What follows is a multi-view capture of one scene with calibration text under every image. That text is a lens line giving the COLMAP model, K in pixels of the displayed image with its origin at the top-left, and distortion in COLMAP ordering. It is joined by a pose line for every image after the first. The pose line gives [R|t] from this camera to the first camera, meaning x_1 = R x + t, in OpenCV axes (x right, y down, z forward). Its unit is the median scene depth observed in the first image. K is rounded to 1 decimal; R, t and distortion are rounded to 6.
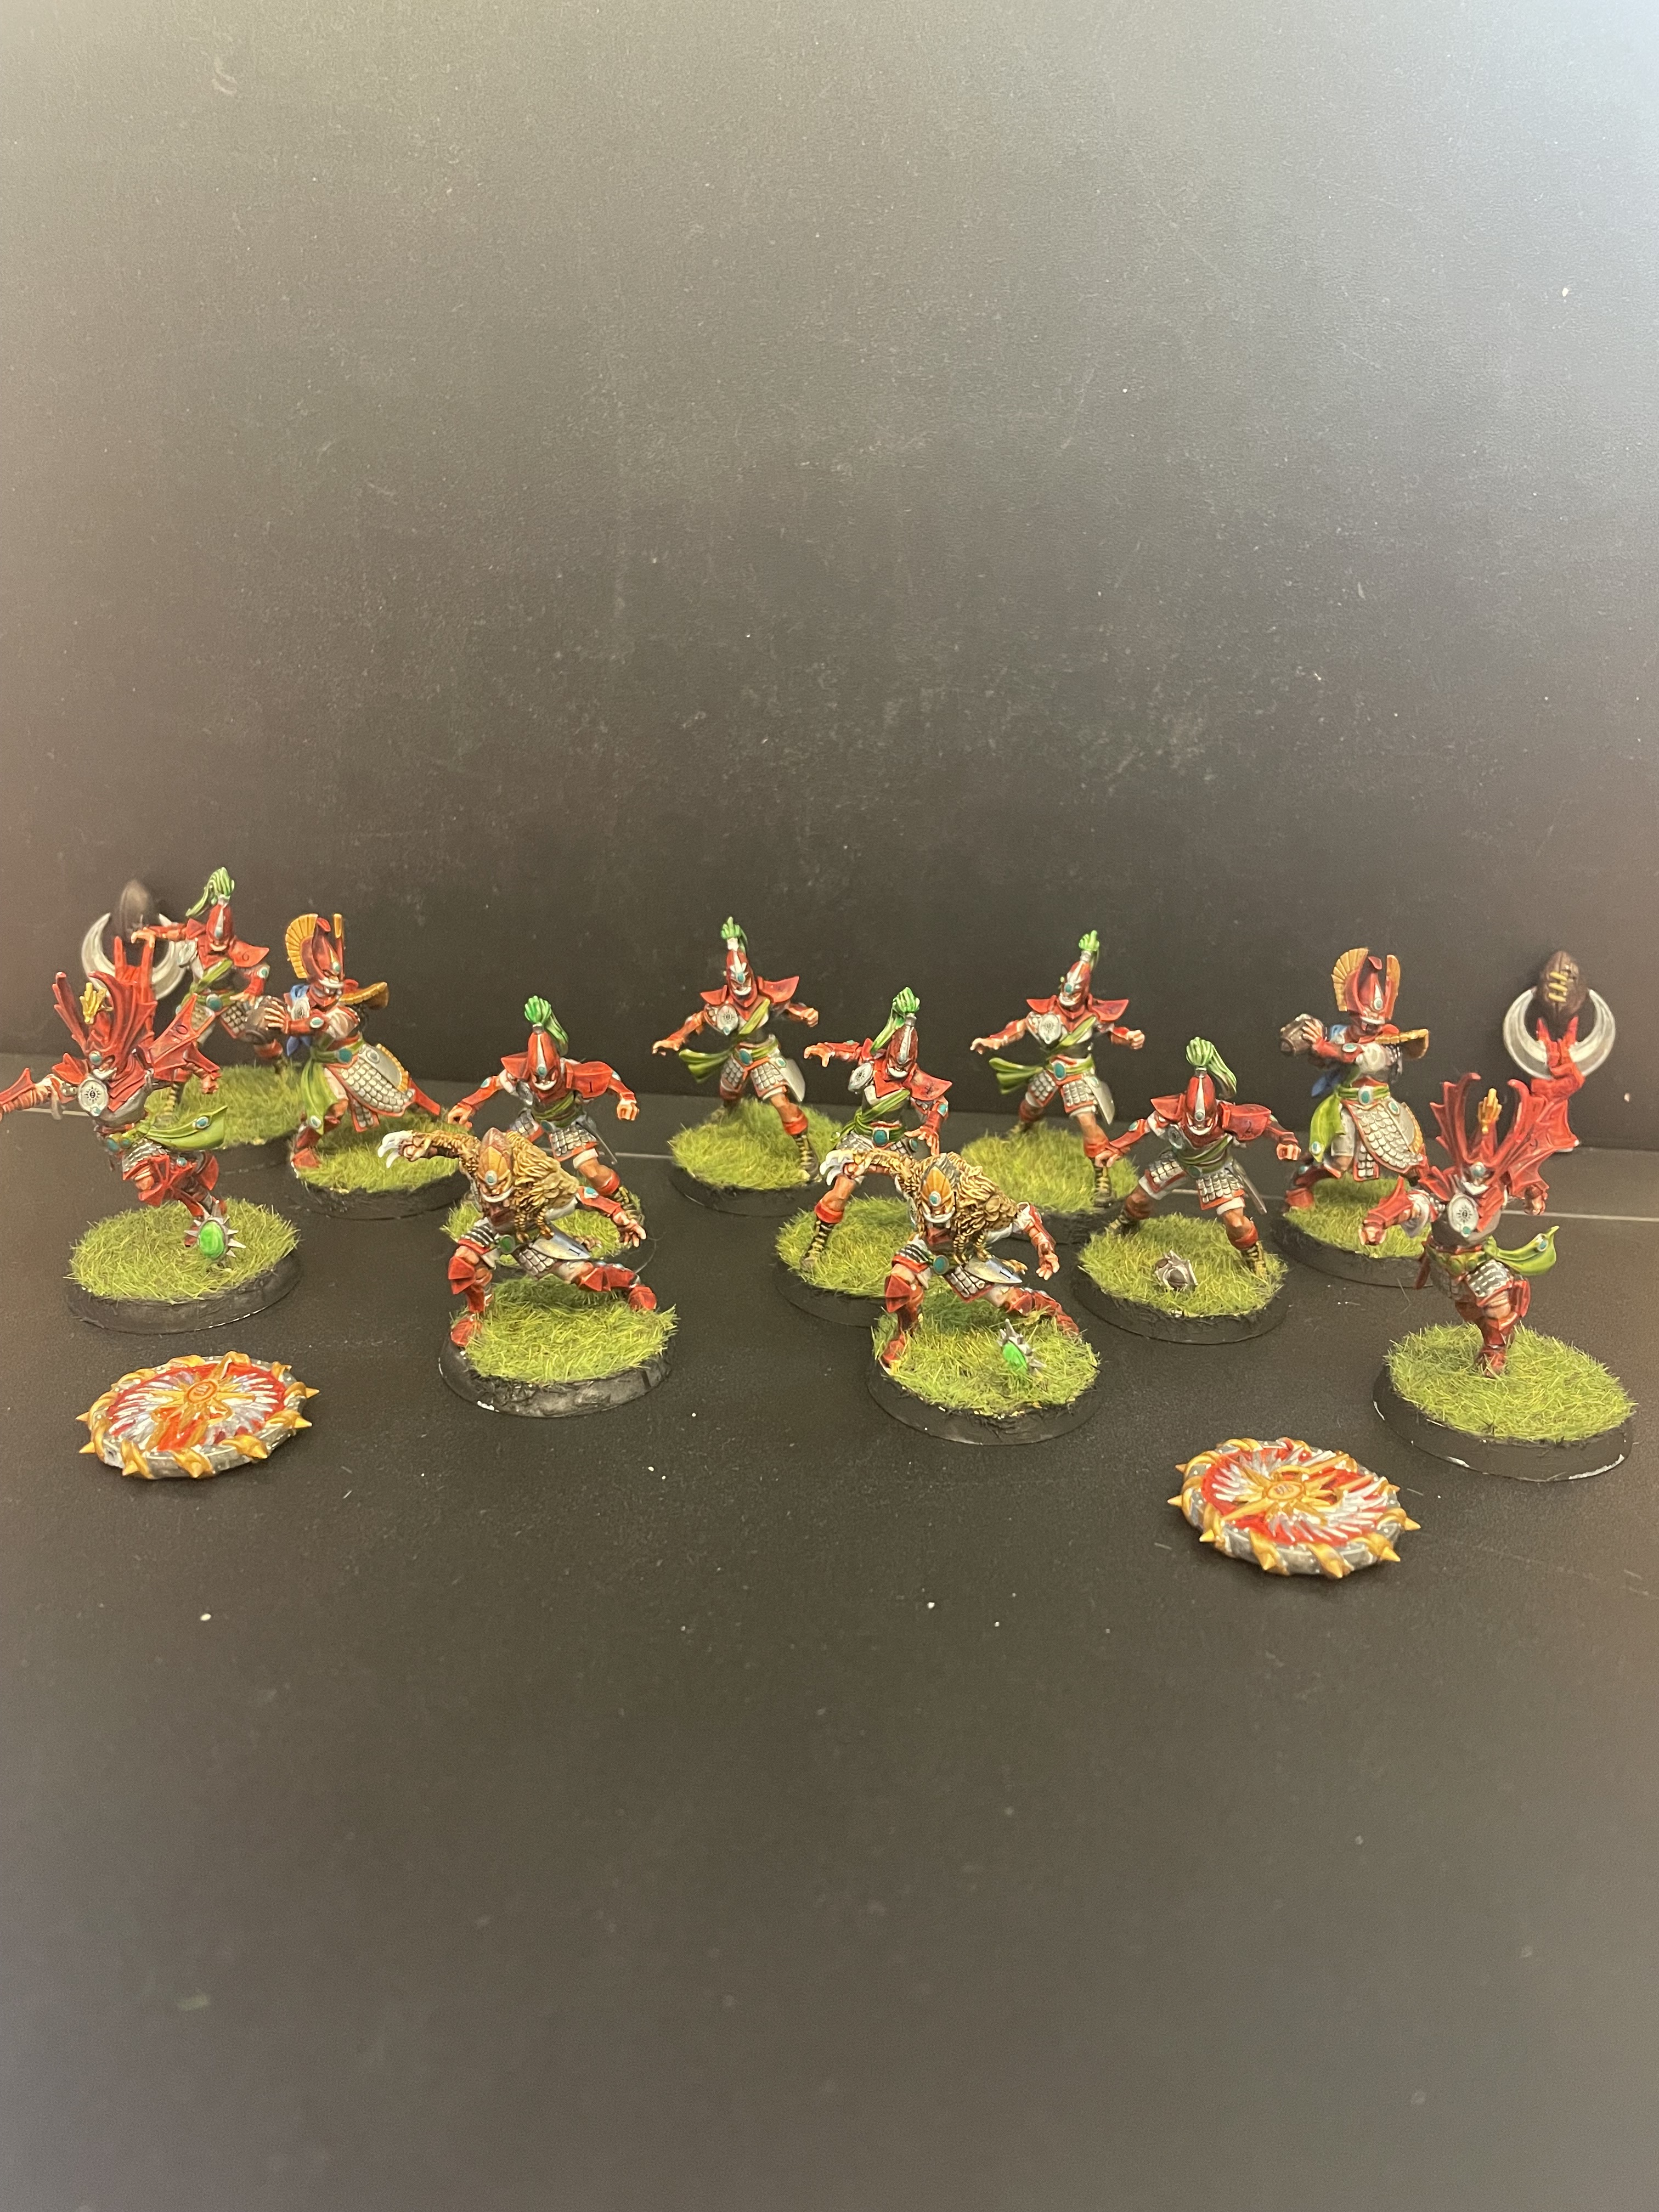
lens RADIAL K [[1672.0, 0, 814.7], [0, 1672.0, 1118.7], [0, 0, 1]] dist [0.000660, -0.007517]
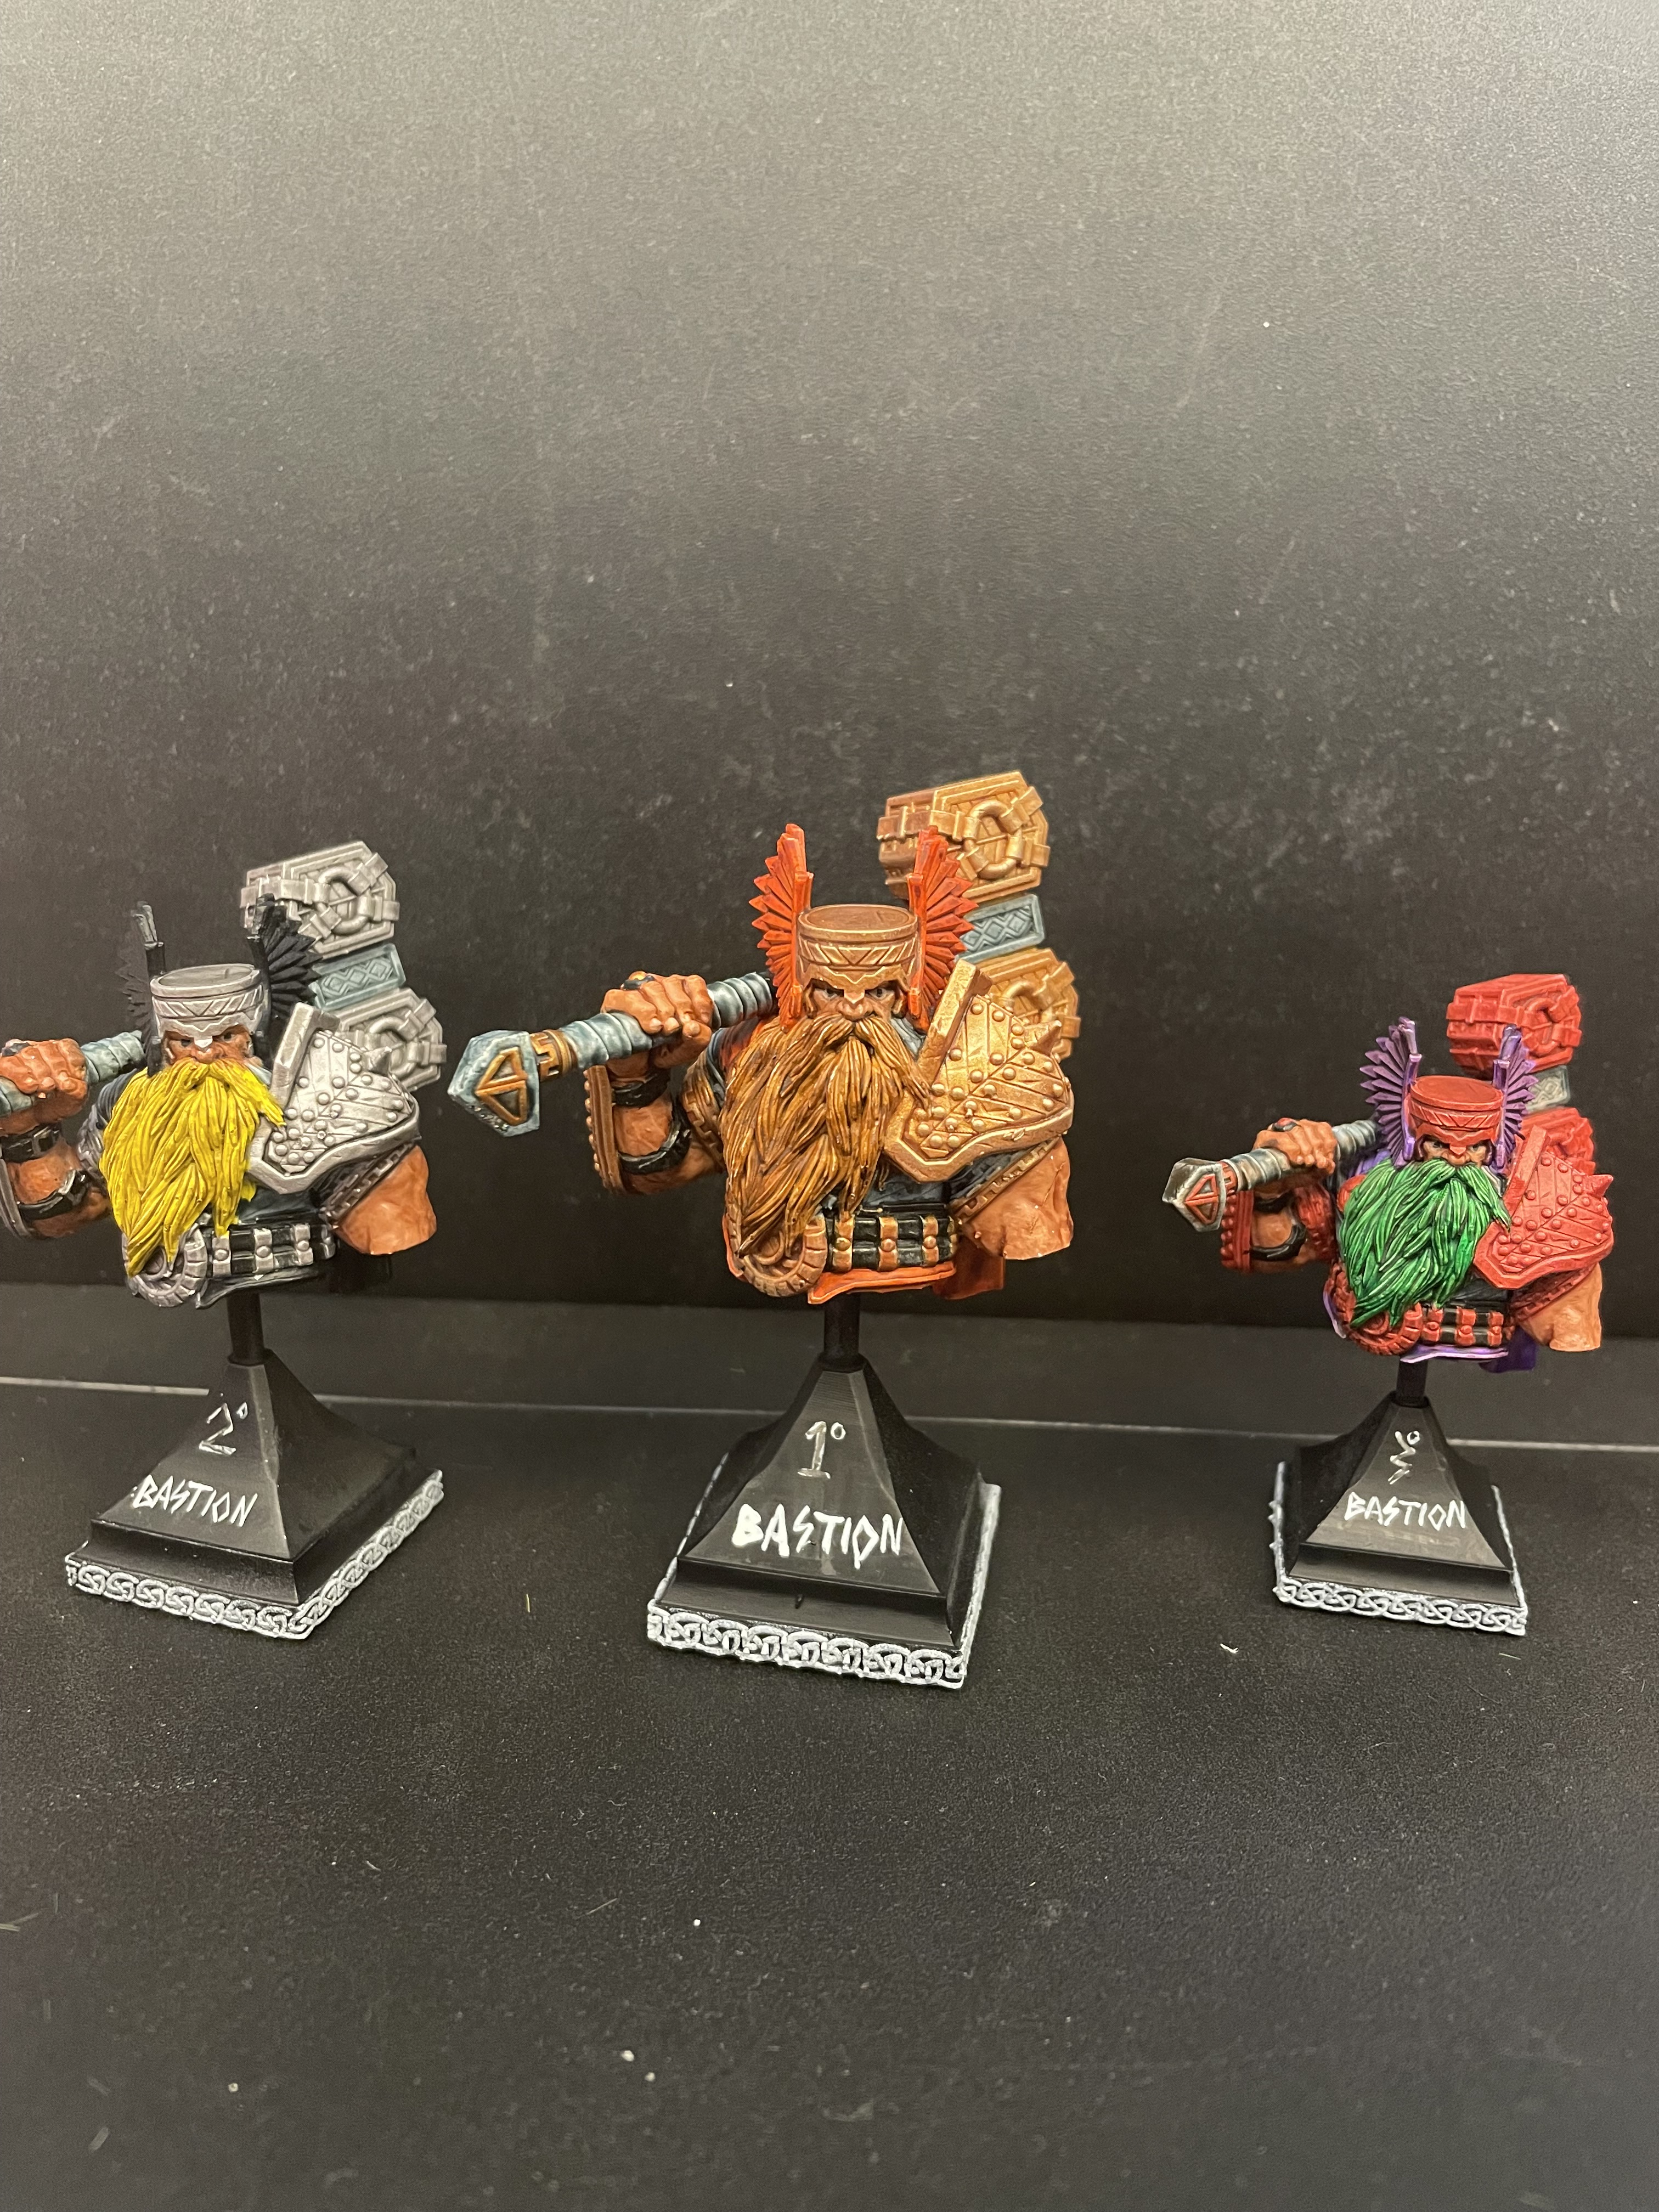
lens RADIAL K [[1672.0, 0, 838.6], [0, 1672.0, 1096.0], [0, 0, 1]] dist [0.000660, -0.007517]
pose [[0.999458, -0.017298, -0.028025, 0.021388], [0.015479, 0.997838, -0.063877, -0.073106], [0.029070, 0.063408, 0.997564, 0.317684]]
